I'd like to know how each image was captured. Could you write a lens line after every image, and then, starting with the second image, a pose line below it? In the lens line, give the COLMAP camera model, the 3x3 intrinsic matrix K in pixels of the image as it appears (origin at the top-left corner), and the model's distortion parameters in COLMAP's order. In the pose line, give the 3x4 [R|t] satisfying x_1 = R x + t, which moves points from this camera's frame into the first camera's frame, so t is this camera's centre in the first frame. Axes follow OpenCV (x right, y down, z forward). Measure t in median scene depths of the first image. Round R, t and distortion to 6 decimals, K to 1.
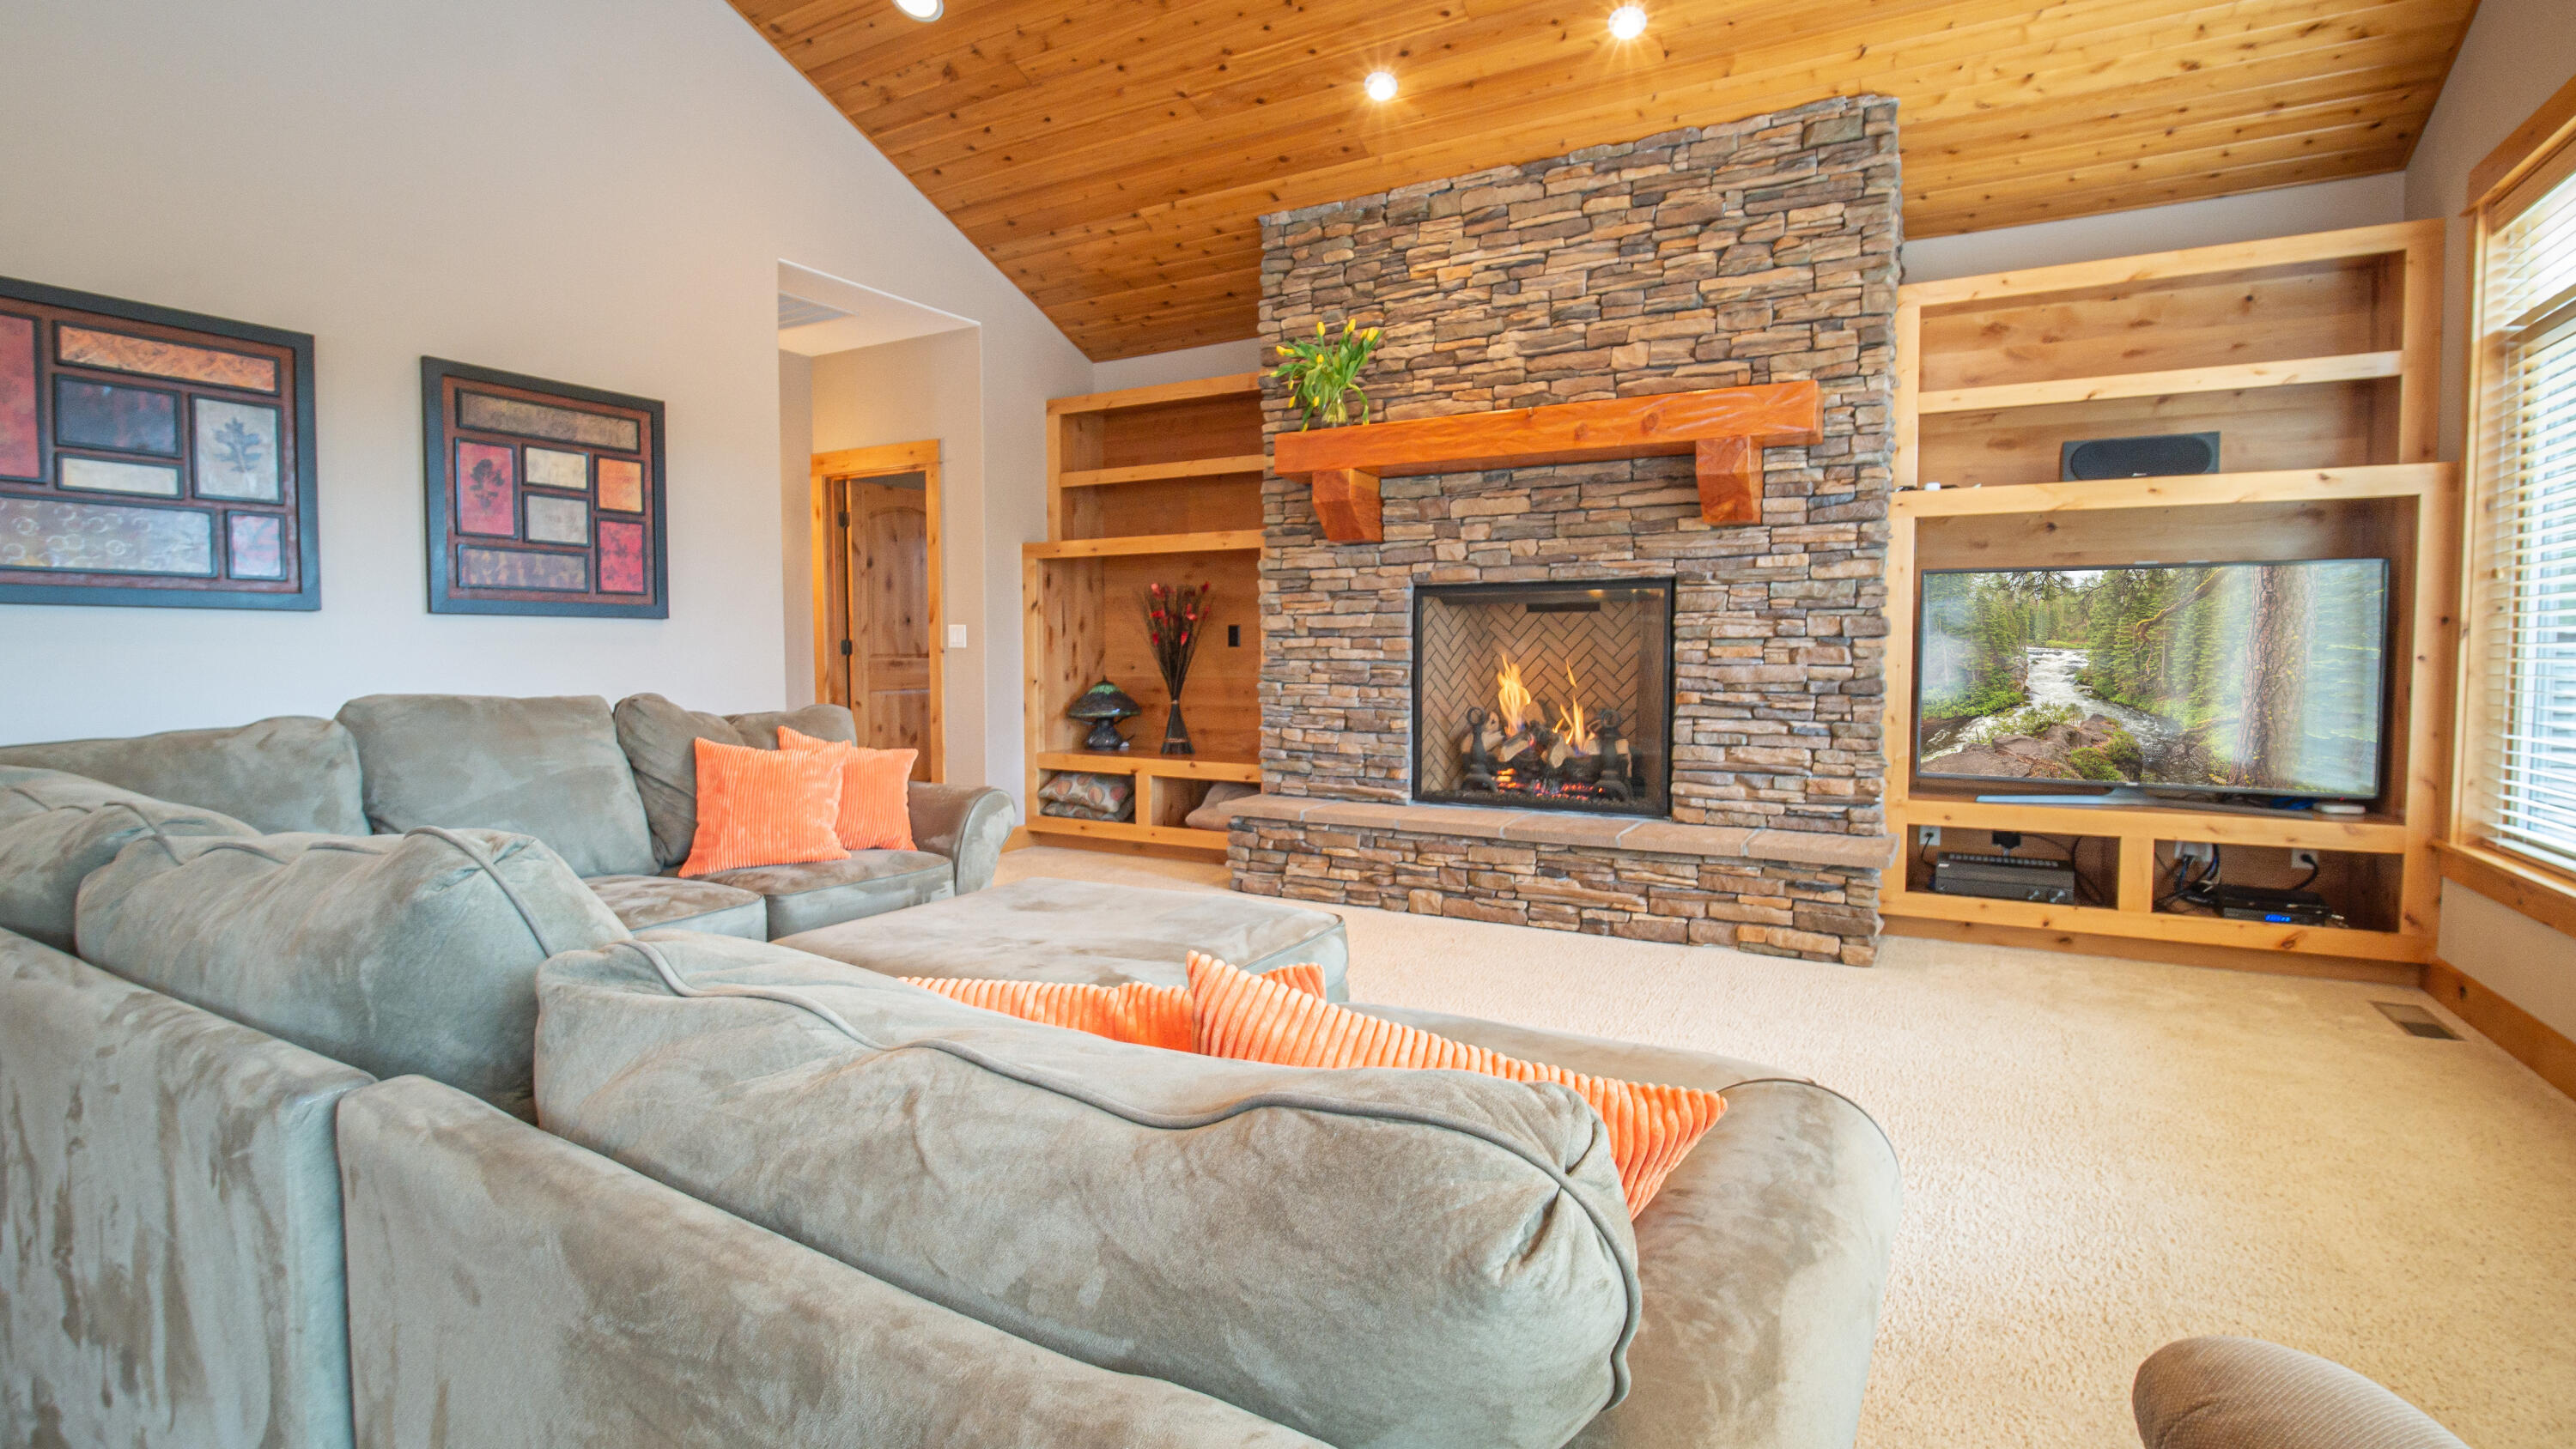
lens RADIAL K [[1178.5, 0, 1277.7], [0, 1178.5, 712.5], [0, 0, 1]] dist [-0.018425, -0.001291]
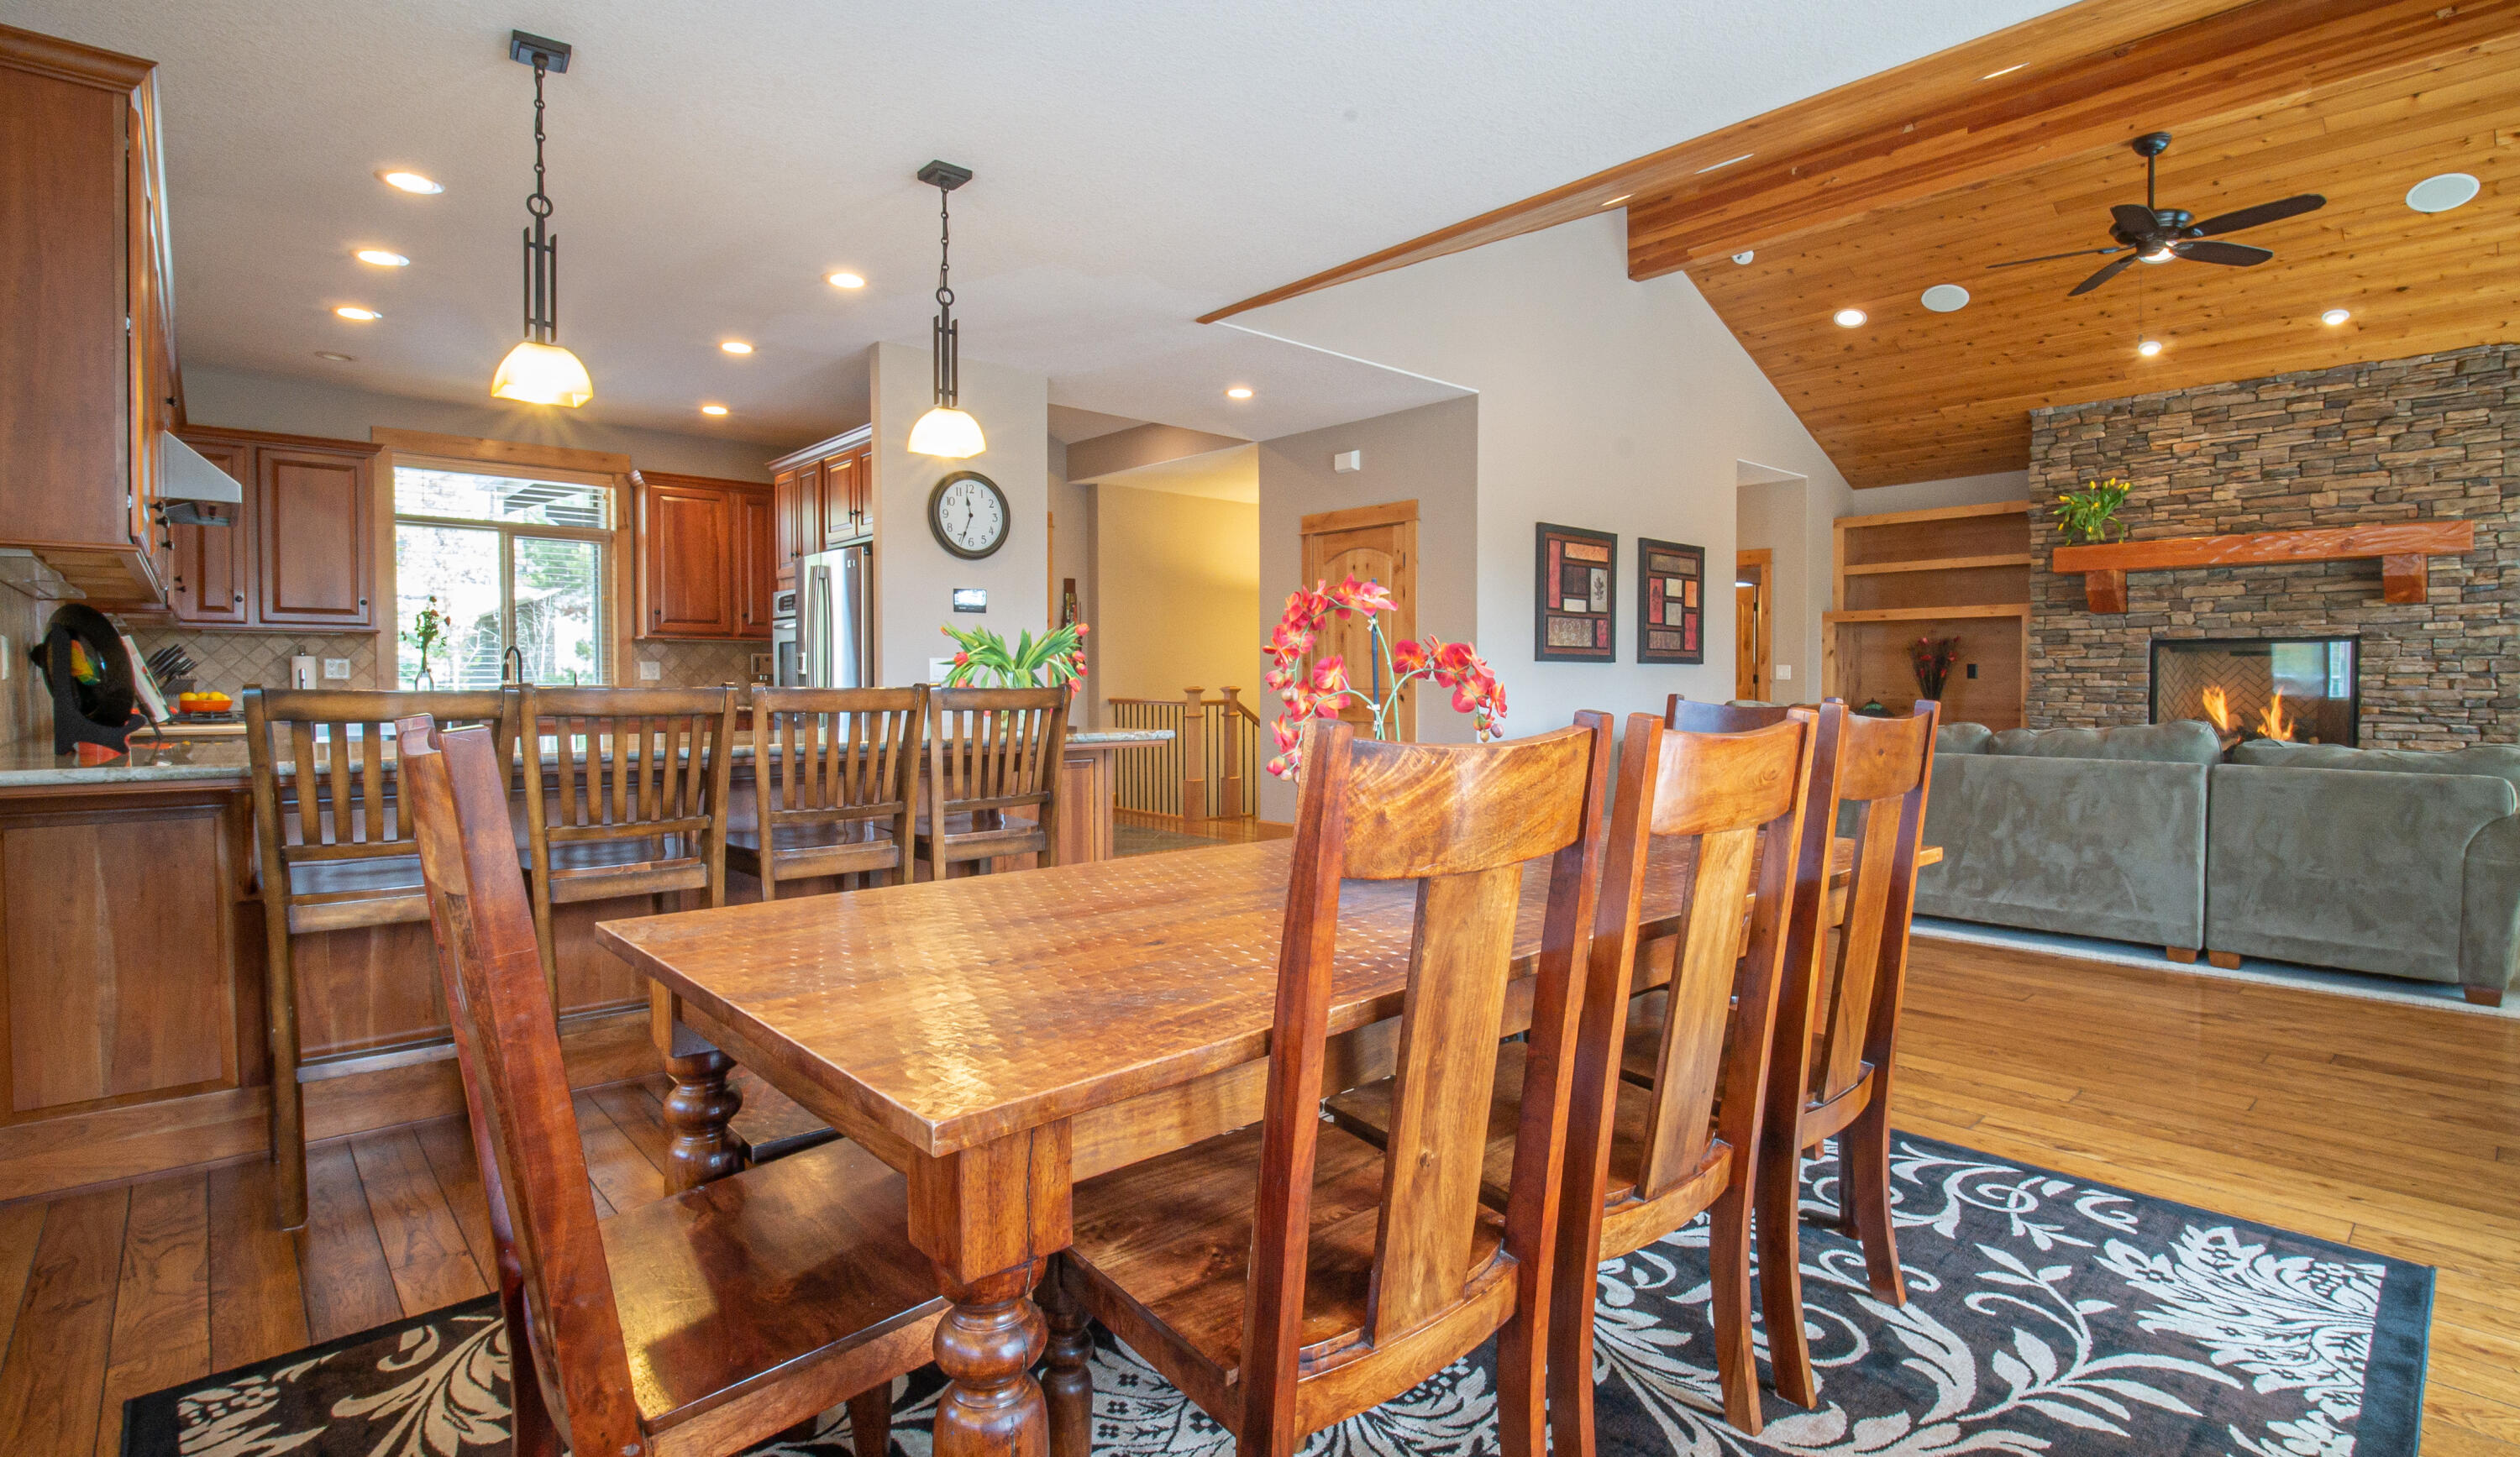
lens RADIAL K [[1195.2, 0, 1276.0], [0, 1195.2, 712.2], [0, 0, 1]] dist [-0.024332, 0.001116]
pose [[0.951495, 0.005936, -0.307608, -0.594163], [-0.013727, 0.999637, -0.023171, 0.049123], [0.307359, 0.026270, 0.951231, -1.004241]]
